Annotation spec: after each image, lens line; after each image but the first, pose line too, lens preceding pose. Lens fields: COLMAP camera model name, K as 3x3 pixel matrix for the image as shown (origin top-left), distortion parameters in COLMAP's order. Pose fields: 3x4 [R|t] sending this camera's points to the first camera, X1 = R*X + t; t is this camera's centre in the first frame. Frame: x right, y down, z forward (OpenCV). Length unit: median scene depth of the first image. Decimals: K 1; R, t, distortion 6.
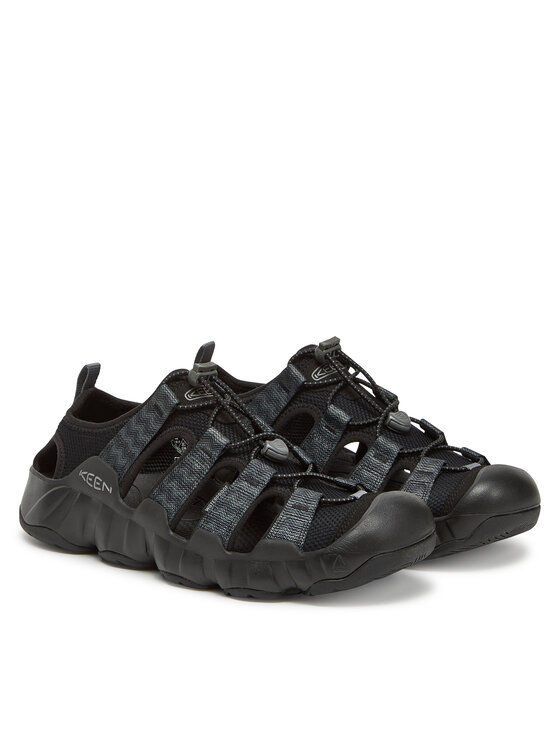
lens RADIAL K [[1253.6, 0, 280.3], [0, 1253.6, 372.9], [0, 0, 1]] dist [-0.323441, 0.000000]
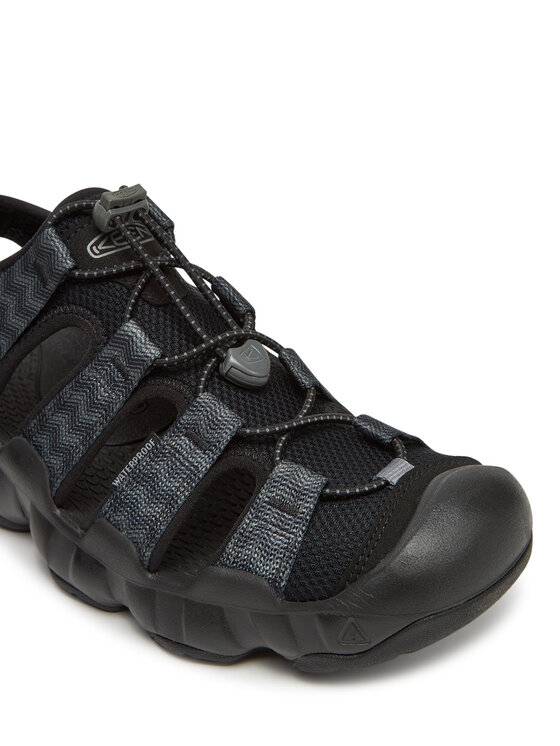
lens RADIAL K [[1276.0, 0, 279.3], [0, 1276.0, 372.7], [0, 0, 1]] dist [-0.115200, 0.000000]
pose [[0.999293, 0.031420, -0.020631, 0.022618], [-0.023922, 0.954981, 0.295701, -0.102598], [0.028993, -0.294998, 0.955058, 0.477032]]
